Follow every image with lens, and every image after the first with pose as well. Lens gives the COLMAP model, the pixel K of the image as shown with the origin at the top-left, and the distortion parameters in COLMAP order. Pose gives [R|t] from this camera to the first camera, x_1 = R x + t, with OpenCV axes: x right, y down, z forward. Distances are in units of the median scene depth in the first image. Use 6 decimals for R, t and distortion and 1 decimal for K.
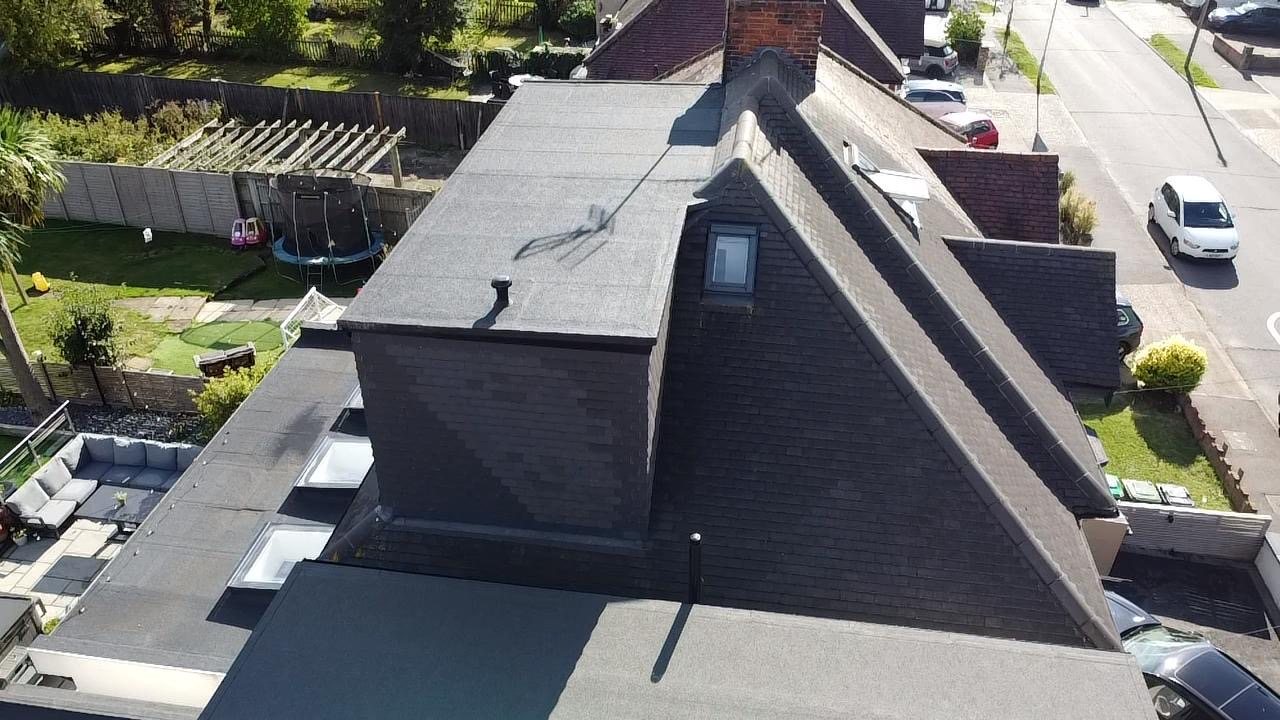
lens RADIAL K [[963.7, 0, 640.0], [0, 963.7, 360.0], [0, 0, 1]] dist [0.009651, 0.002885]
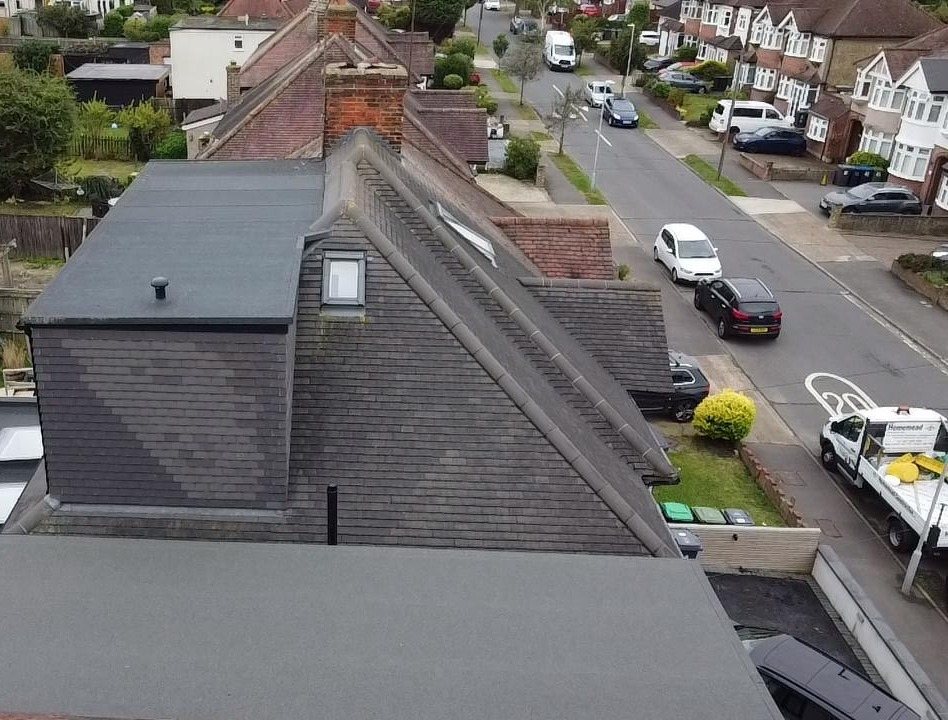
lens RADIAL K [[964.5, 0, 306.1], [0, 964.5, 358.5], [0, 0, 1]] dist [0.007334, 0.010049]
pose [[0.995789, -0.034925, 0.084767, -0.056368], [0.046806, 0.988688, -0.142498, 0.160432], [-0.078831, 0.145865, 0.986159, -0.155258]]
